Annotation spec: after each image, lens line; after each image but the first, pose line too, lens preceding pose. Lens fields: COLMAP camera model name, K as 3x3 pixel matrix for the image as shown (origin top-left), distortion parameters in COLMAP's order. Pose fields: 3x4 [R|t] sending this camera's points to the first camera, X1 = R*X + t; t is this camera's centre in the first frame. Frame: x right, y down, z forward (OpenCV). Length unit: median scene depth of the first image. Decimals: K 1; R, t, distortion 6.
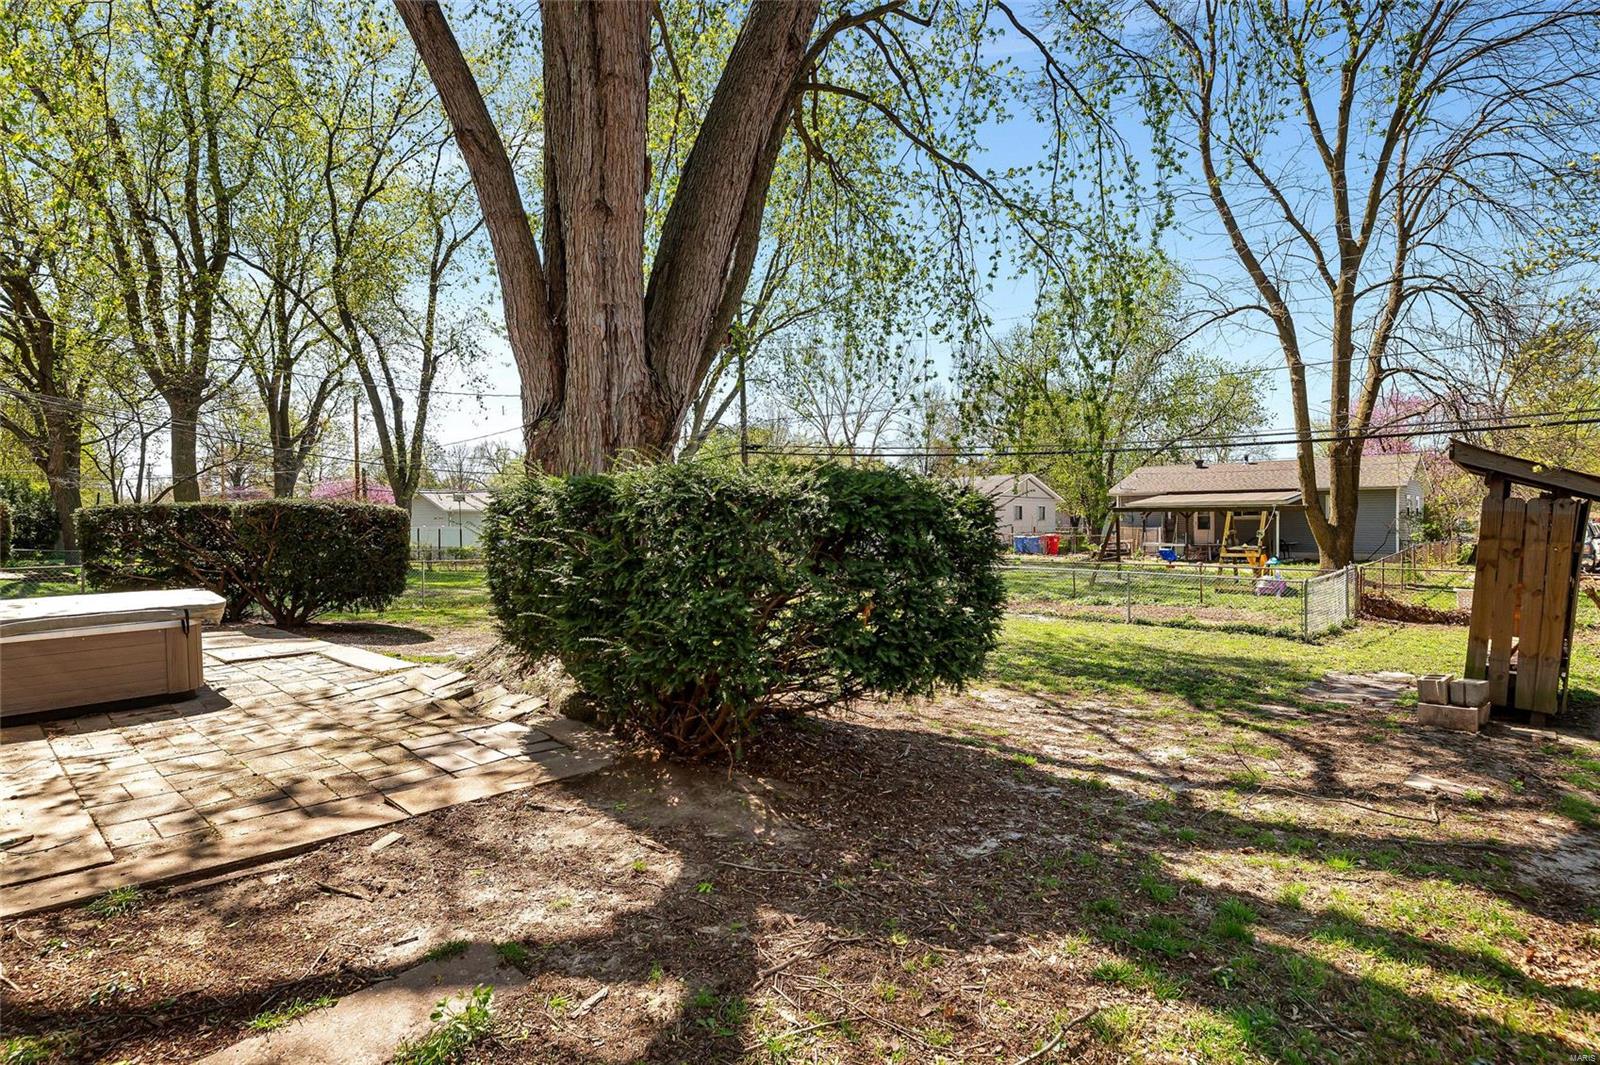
lens RADIAL K [[849.9, 0, 806.5], [0, 849.9, 520.3], [0, 0, 1]] dist [0.003560, -0.001503]
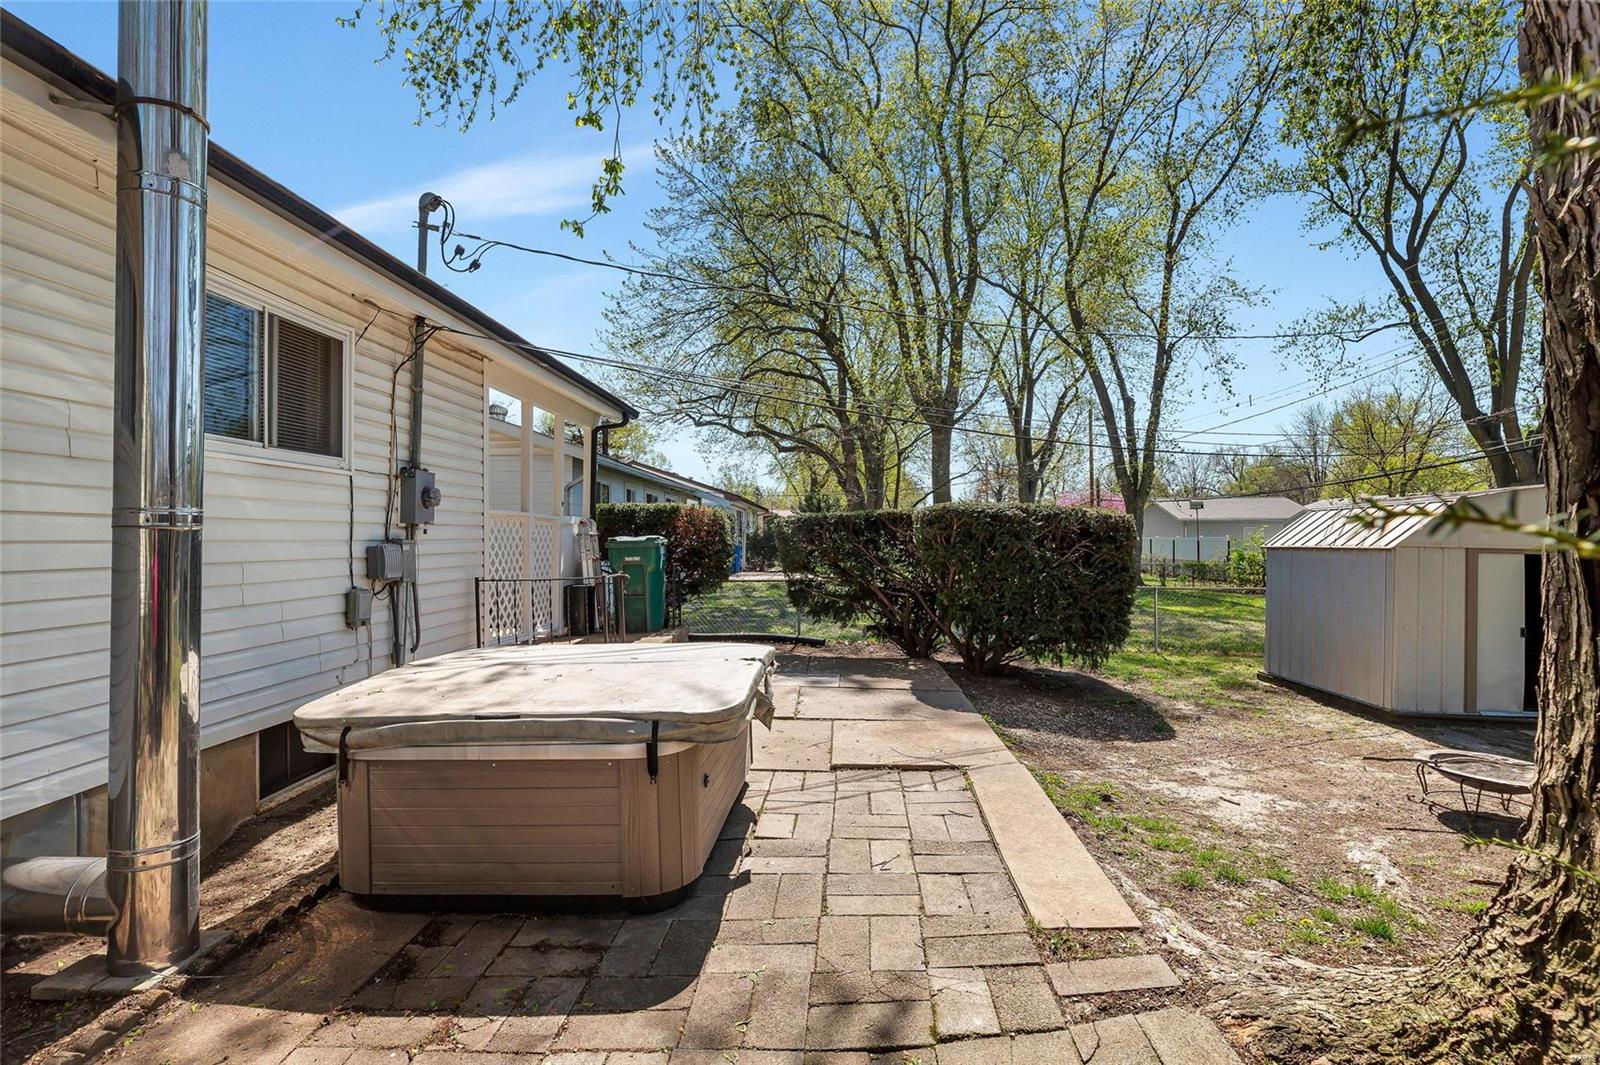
lens RADIAL K [[778.0, 0, 807.8], [0, 778.0, 528.7], [0, 0, 1]] dist [-0.003159, 0.000834]
pose [[0.665085, 0.002559, -0.746763, -0.084280], [-0.004346, 0.999990, -0.000444, -0.000053], [0.746755, 0.003541, 0.665090, 0.183499]]
